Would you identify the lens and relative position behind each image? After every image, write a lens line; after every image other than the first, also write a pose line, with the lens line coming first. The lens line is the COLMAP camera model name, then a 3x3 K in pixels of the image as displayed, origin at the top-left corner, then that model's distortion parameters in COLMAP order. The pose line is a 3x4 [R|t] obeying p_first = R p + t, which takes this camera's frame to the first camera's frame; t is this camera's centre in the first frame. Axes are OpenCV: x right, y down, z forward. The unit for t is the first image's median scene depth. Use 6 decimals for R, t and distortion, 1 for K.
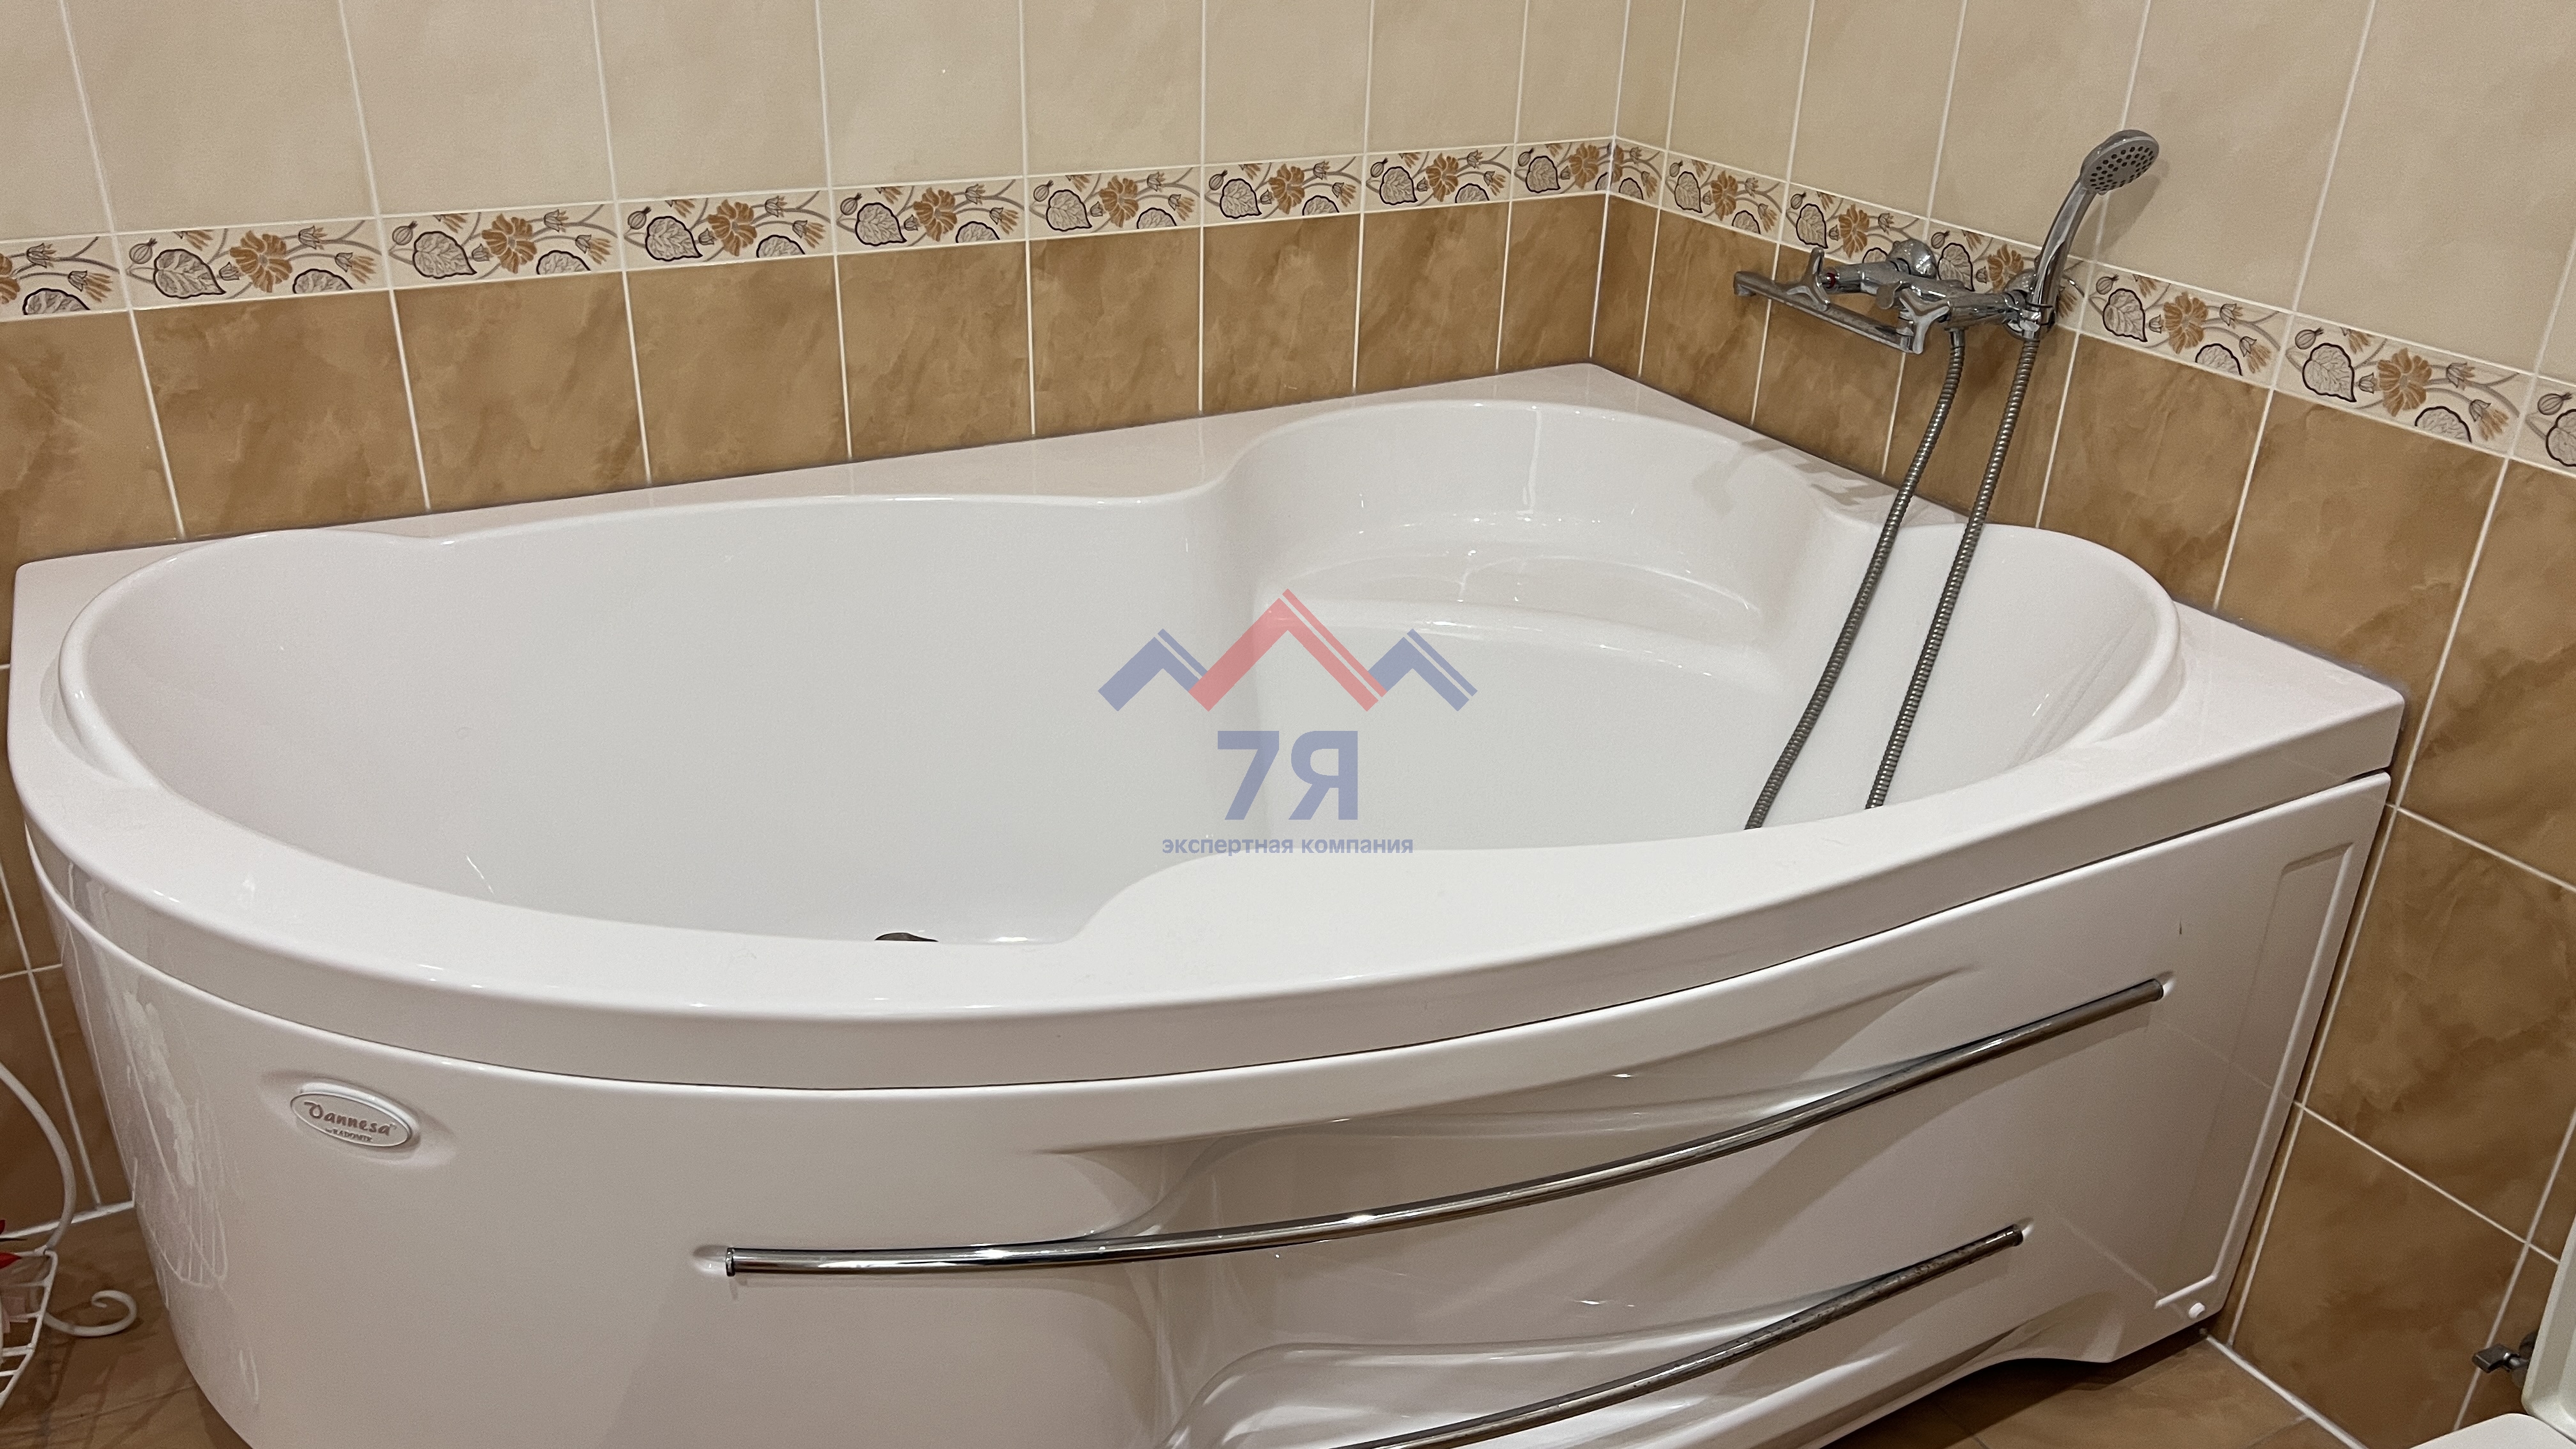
lens RADIAL K [[1944.6, 0, 1282.7], [0, 1944.6, 738.7], [0, 0, 1]] dist [0.037585, -0.033851]
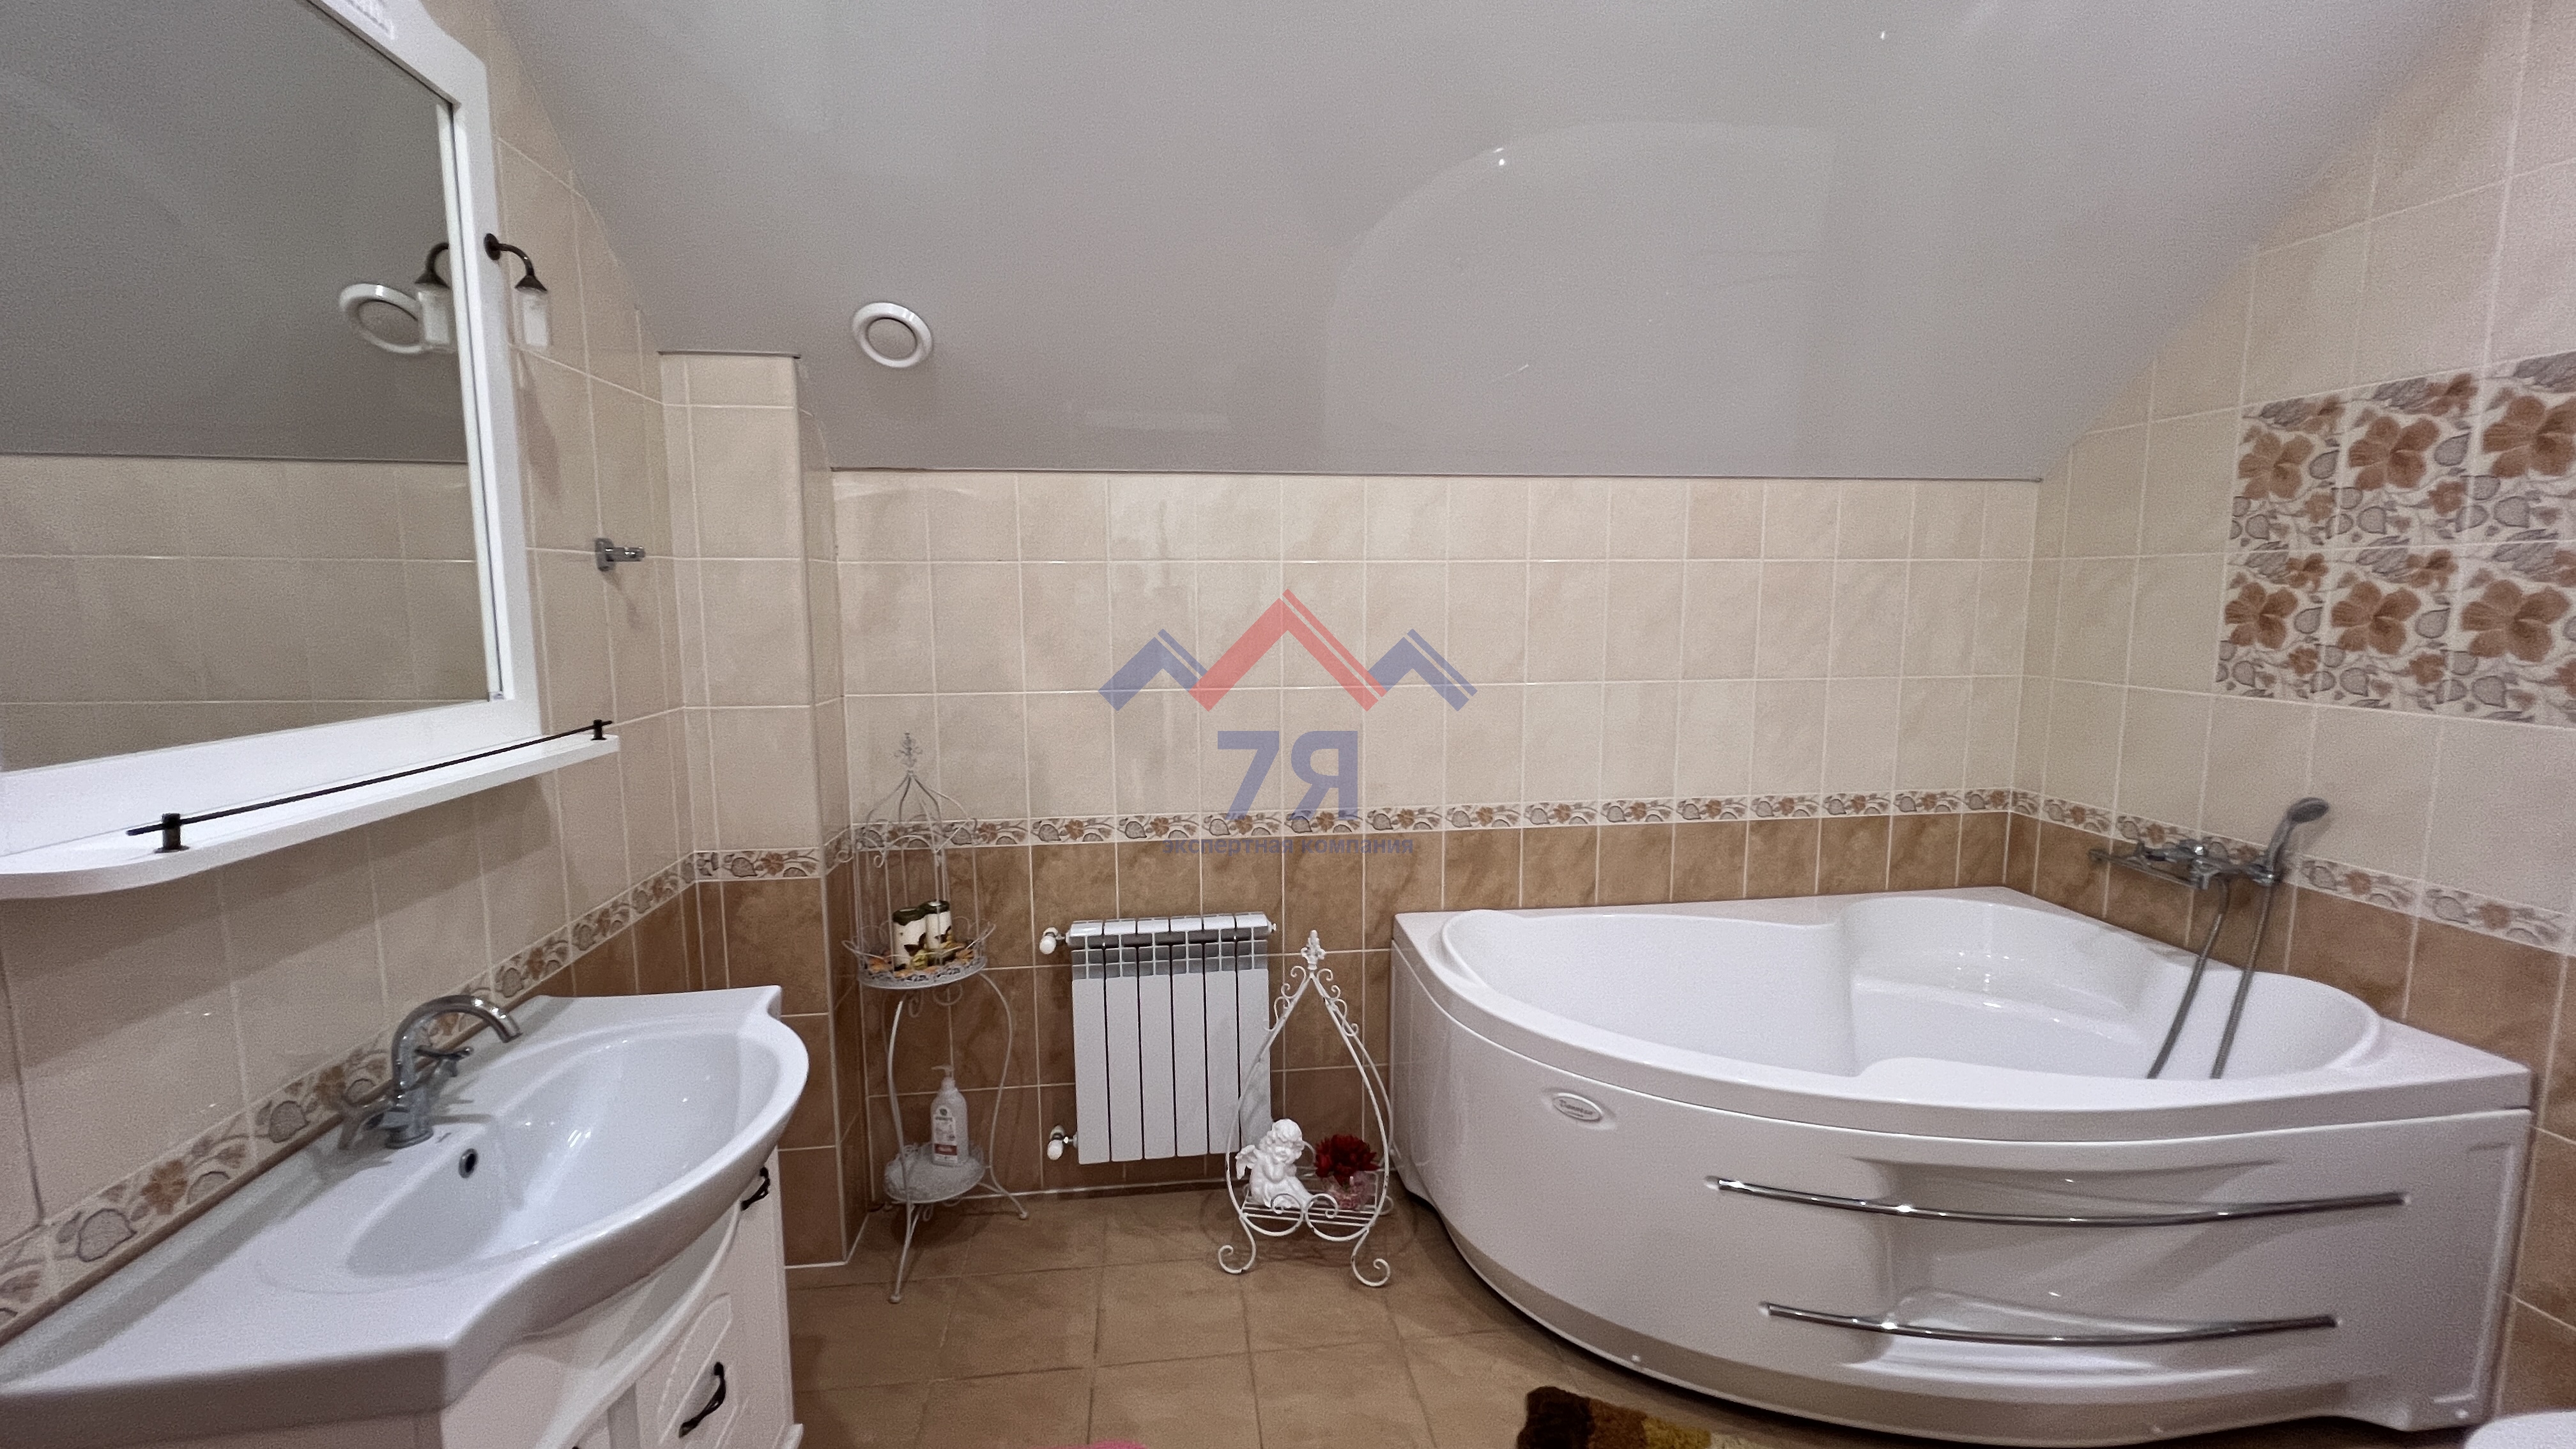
lens RADIAL K [[1035.5, 0, 1290.5], [0, 1035.5, 723.4], [0, 0, 1]] dist [0.003432, -0.001178]
pose [[0.930493, 0.012155, -0.366108, -0.201493], [-0.131984, 0.943446, -0.304123, 0.114480], [0.341706, 0.331305, 0.879474, -0.430807]]
